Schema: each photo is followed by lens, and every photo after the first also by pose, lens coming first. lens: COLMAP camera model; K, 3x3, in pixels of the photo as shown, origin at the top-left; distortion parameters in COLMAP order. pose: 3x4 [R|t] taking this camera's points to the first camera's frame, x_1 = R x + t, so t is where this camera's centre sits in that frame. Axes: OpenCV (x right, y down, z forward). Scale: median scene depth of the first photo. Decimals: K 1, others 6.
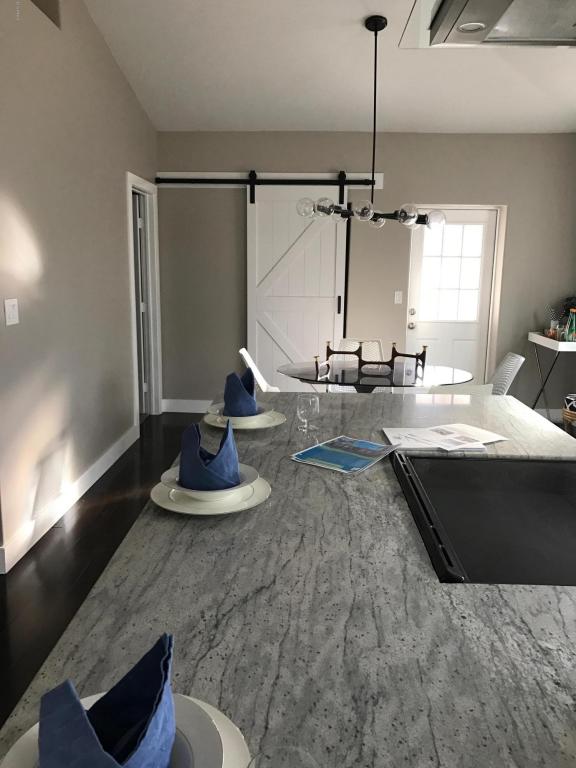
lens RADIAL K [[644.2, 0, 288.0], [0, 644.2, 384.0], [0, 0, 1]] dist [0.029657, -0.008828]
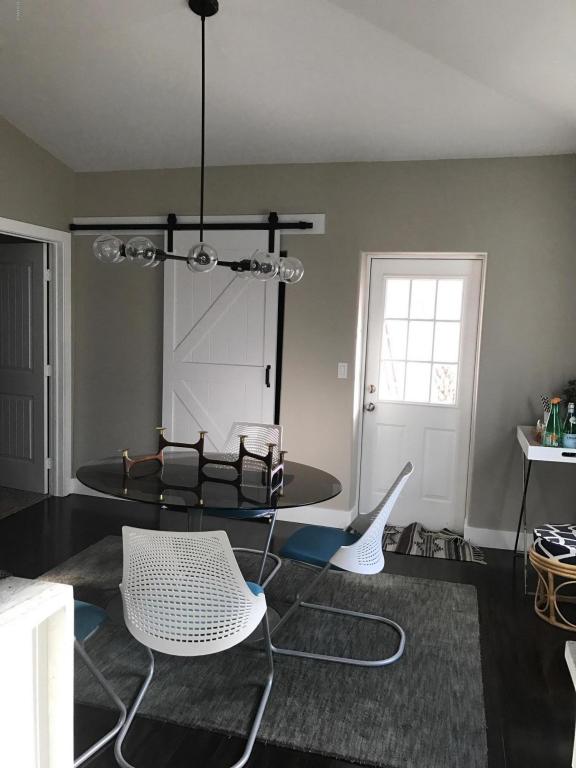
lens RADIAL K [[644.2, 0, 288.0], [0, 644.2, 384.0], [0, 0, 1]] dist [0.029657, -0.008828]
pose [[0.970889, 0.042189, -0.235784, 0.298112], [-0.063059, 0.994661, -0.081685, -0.051820], [0.231079, 0.094175, 0.968367, 0.244035]]
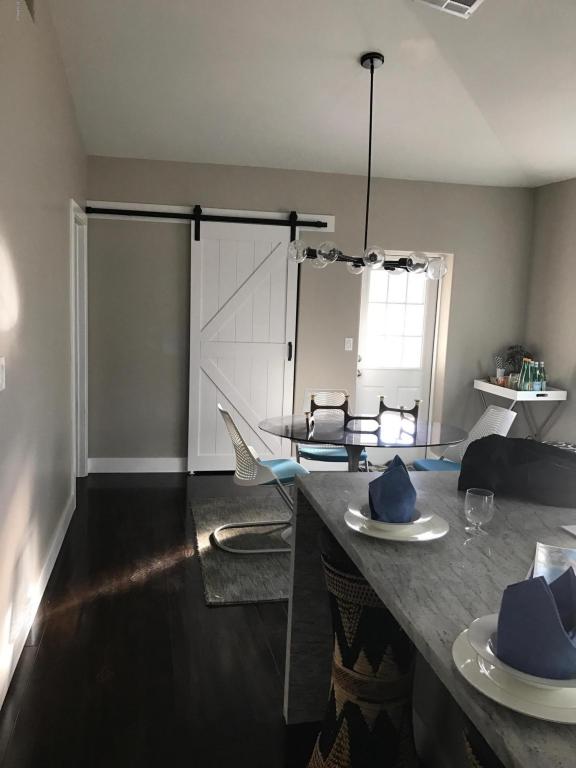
lens RADIAL K [[644.2, 0, 288.0], [0, 644.2, 384.0], [0, 0, 1]] dist [0.029657, -0.008828]
pose [[0.972617, -0.007384, 0.232297, -0.144367], [0.019762, 0.998503, -0.051006, -0.028688], [-0.231572, 0.054200, 0.971307, 0.096647]]
